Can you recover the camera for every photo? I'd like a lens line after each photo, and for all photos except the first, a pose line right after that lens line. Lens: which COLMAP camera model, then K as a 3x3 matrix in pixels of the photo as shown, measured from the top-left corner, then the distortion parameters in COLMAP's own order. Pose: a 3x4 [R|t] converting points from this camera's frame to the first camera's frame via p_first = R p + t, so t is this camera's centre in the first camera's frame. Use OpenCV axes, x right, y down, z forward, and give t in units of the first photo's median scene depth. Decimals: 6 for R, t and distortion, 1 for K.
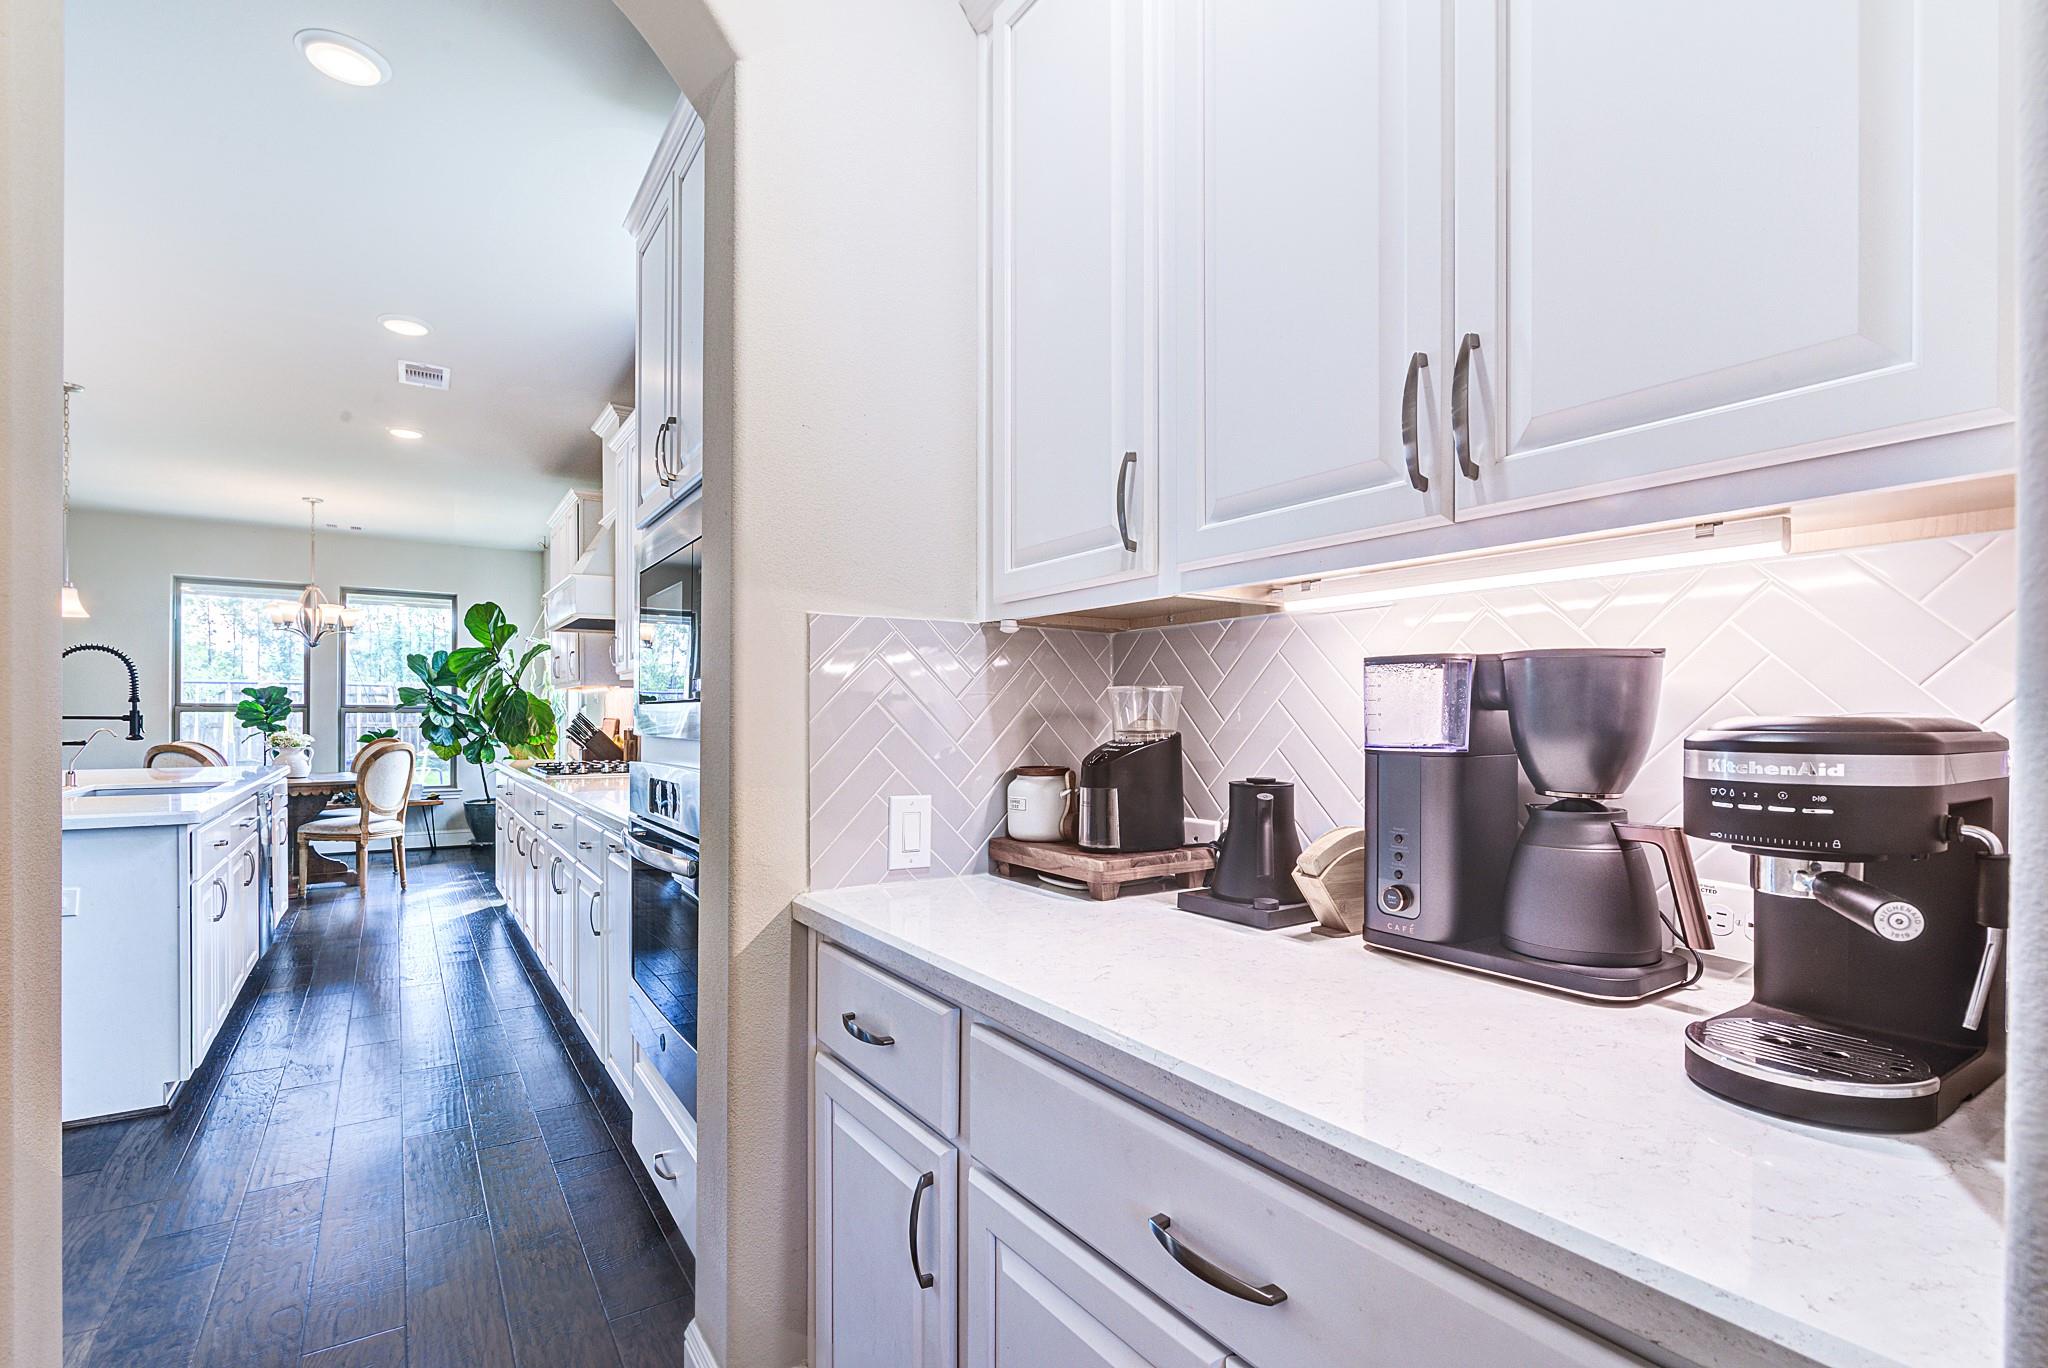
lens RADIAL K [[956.2, 0, 1035.3], [0, 956.2, 725.2], [0, 0, 1]] dist [-0.004857, 0.001536]
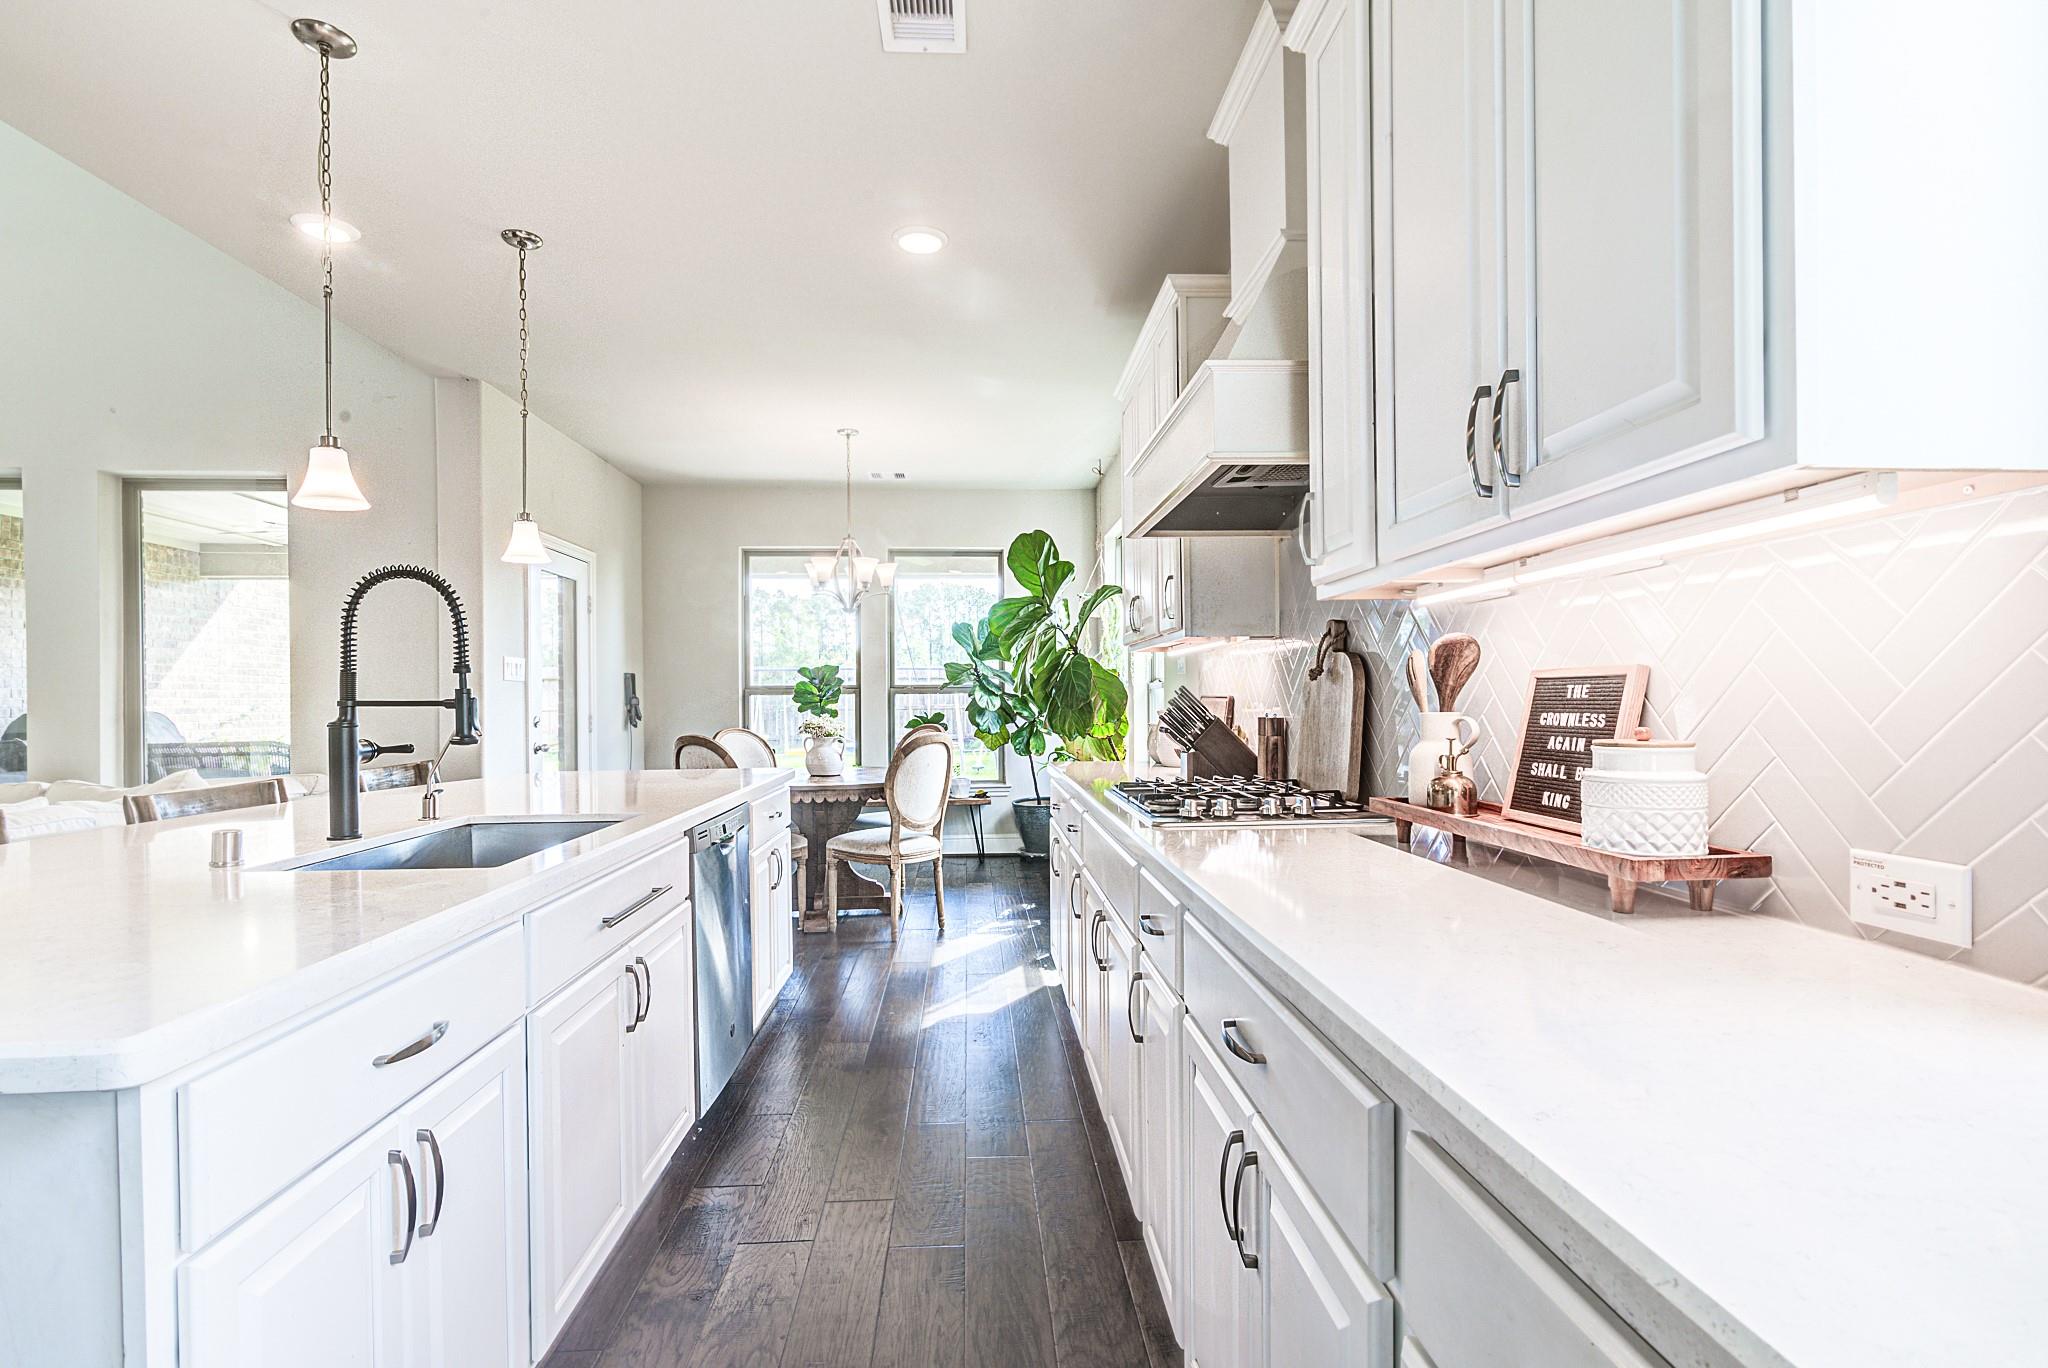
lens RADIAL K [[956.2, 0, 1024.4], [0, 956.2, 693.4], [0, 0, 1]] dist [-0.004857, 0.001536]
pose [[0.860830, -0.012367, -0.508743, -0.193672], [0.007010, 0.999898, -0.012444, -0.002146], [0.508845, 0.007146, 0.860828, 0.337144]]
